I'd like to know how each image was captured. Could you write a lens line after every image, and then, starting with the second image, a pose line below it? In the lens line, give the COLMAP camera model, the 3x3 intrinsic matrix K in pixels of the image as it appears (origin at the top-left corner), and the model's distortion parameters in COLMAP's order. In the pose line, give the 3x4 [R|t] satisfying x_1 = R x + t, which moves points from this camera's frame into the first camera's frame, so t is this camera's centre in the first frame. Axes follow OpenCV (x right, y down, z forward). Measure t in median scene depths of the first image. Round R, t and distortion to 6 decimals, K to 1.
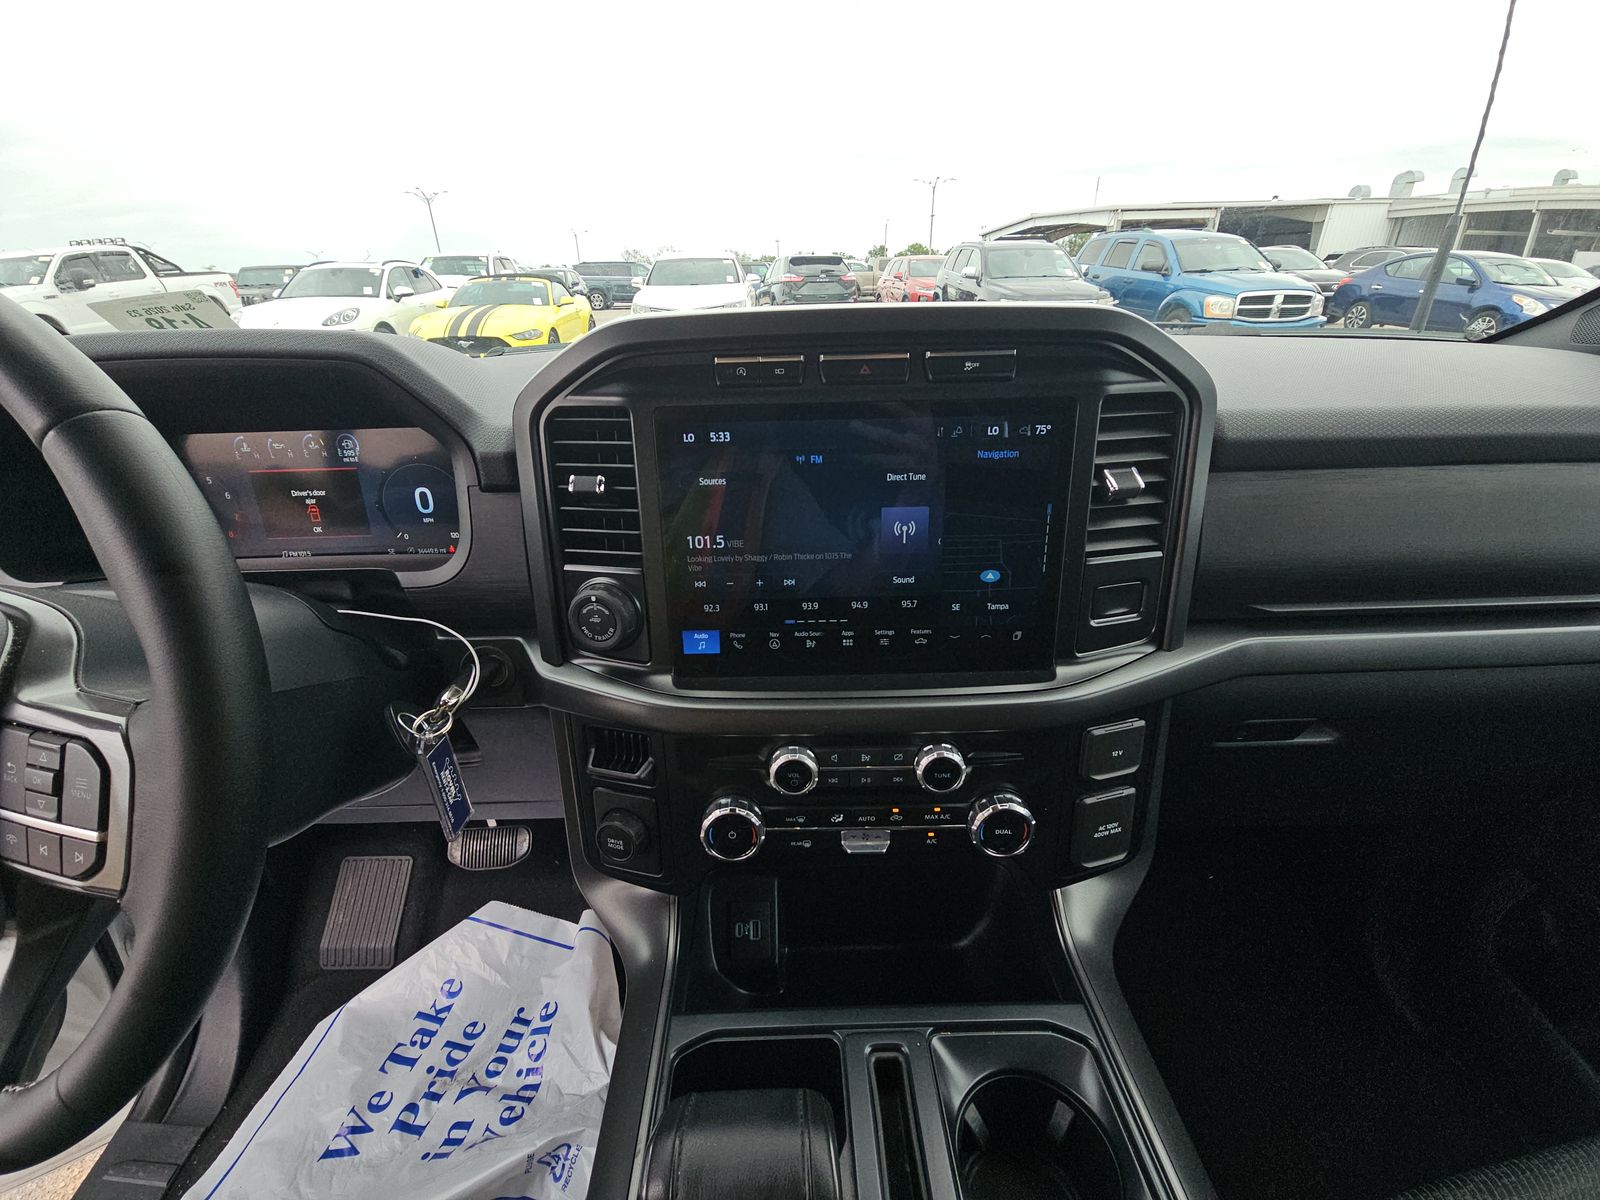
lens RADIAL K [[645.2, 0, 798.5], [0, 645.2, 612.1], [0, 0, 1]] dist [-0.009374, -0.001362]
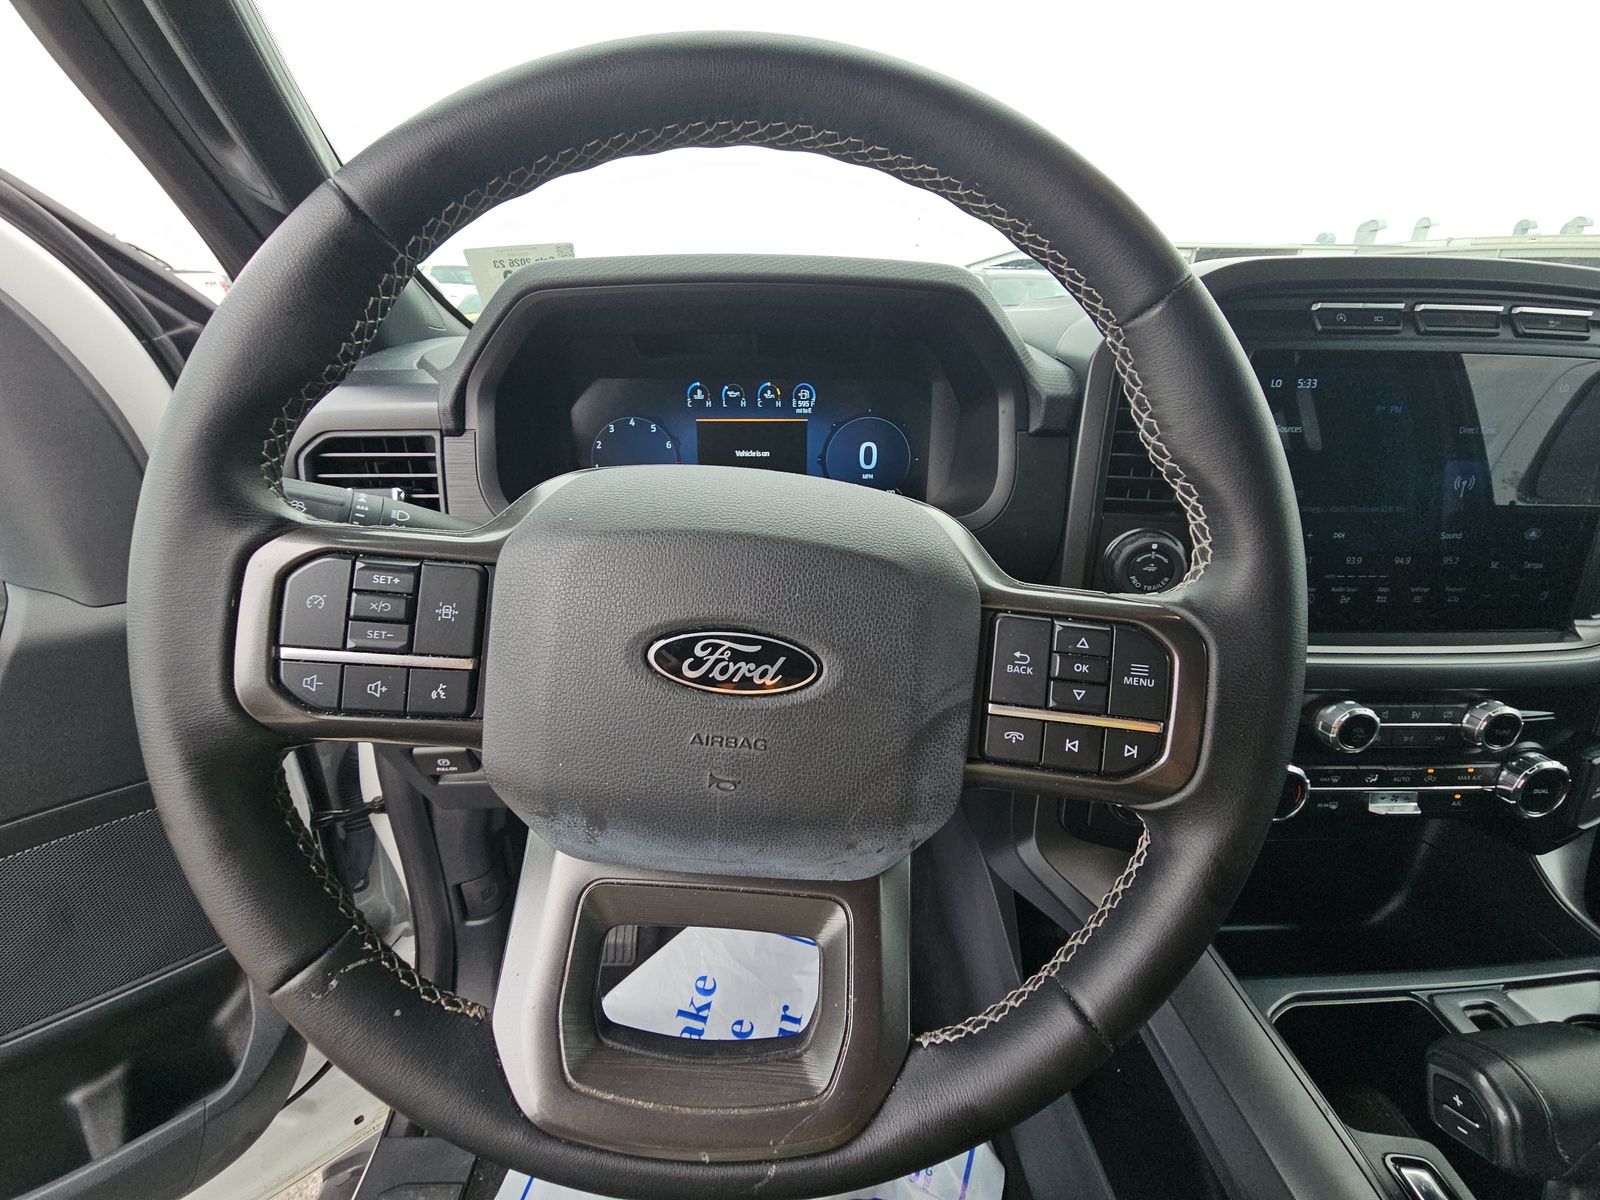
lens RADIAL K [[645.2, 0, 796.5], [0, 645.2, 611.6], [0, 0, 1]] dist [-0.009374, -0.001362]
pose [[0.999582, 0.017864, 0.022723, -0.731296], [-0.017128, 0.999336, -0.032169, 0.098073], [-0.023283, 0.031766, 0.999224, 0.036768]]
